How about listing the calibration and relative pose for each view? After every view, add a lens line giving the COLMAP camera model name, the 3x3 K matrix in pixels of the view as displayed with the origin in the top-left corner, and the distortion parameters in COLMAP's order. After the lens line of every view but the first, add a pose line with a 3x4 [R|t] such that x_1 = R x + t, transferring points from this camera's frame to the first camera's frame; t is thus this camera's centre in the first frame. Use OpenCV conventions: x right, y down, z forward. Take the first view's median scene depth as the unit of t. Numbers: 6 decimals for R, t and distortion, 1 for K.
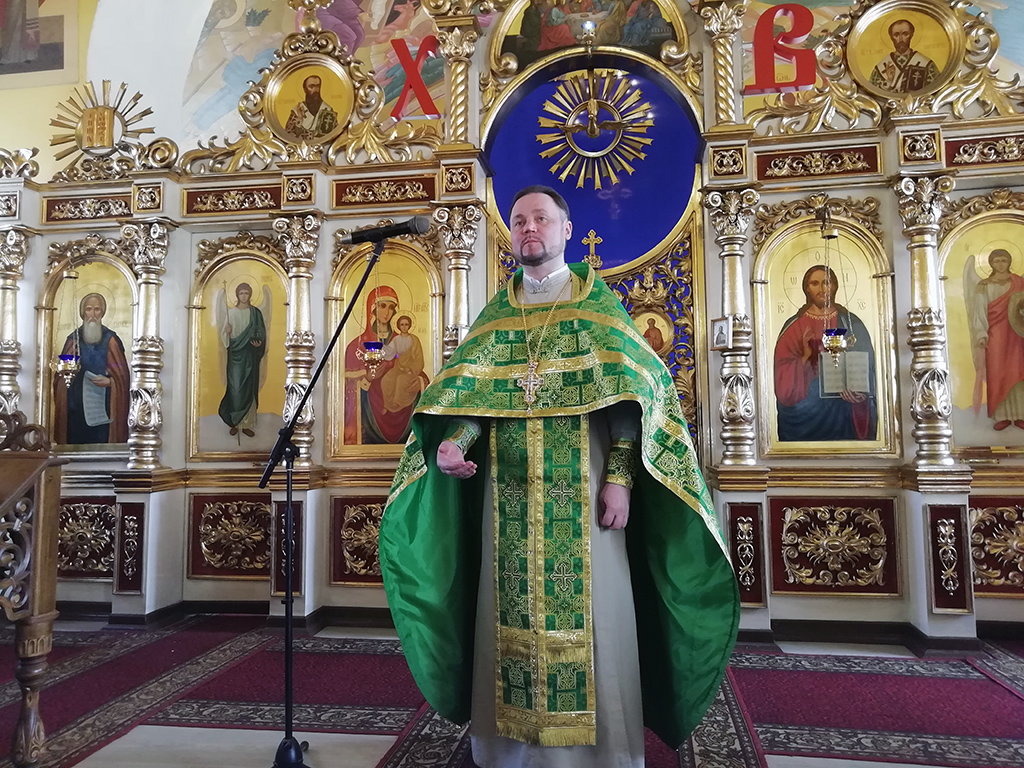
lens RADIAL K [[753.3, 0, 512.0], [0, 753.3, 384.0], [0, 0, 1]] dist [0.021994, -0.002309]
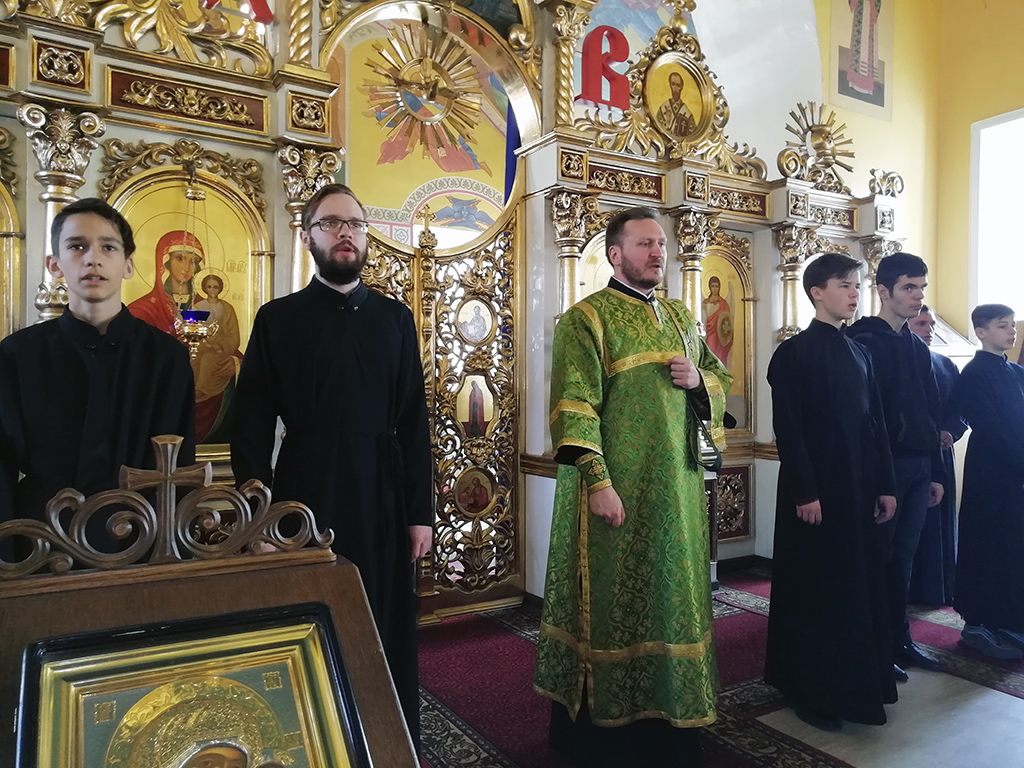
lens RADIAL K [[753.3, 0, 512.0], [0, 753.3, 384.0], [0, 0, 1]] dist [0.021994, -0.002309]
pose [[0.757827, 0.011877, 0.652348, -0.438409], [-0.055773, 0.997354, 0.046632, -0.036224], [-0.650068, -0.071722, 0.756484, 0.239472]]
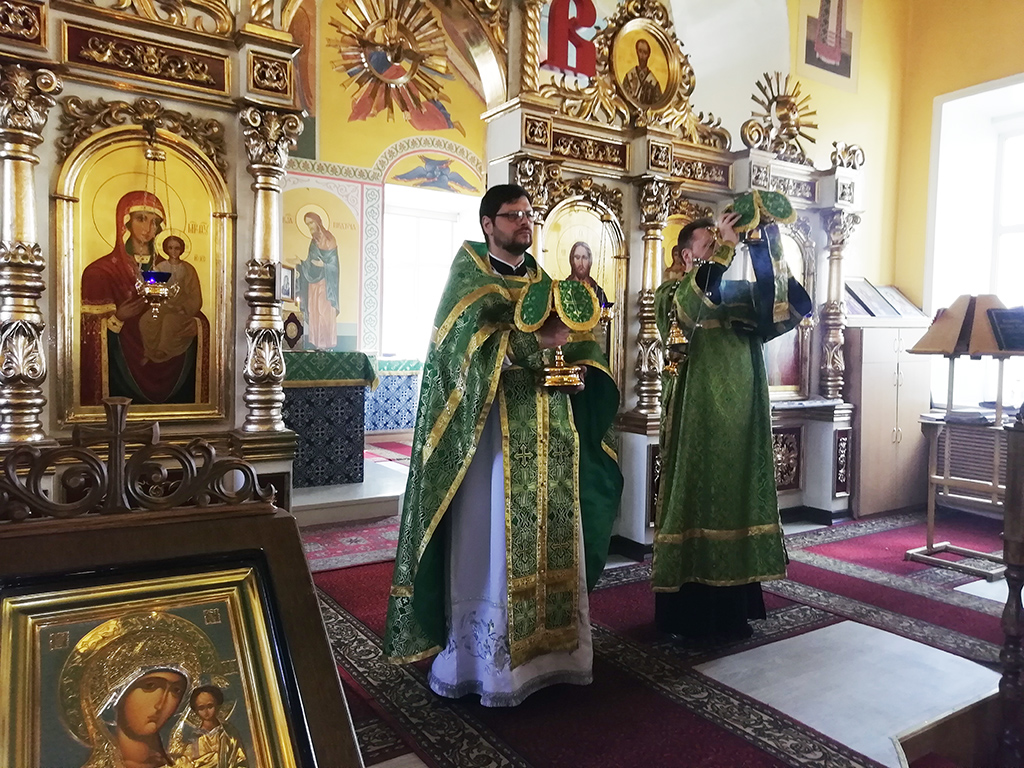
lens RADIAL K [[756.2, 0, 507.1], [0, 756.2, 385.7], [0, 0, 1]] dist [0.018413, 0.004170]
pose [[0.740134, -0.011020, 0.672369, -0.441190], [-0.072662, 0.992701, 0.096256, -0.041714], [-0.668522, -0.120098, 0.733931, 0.207912]]
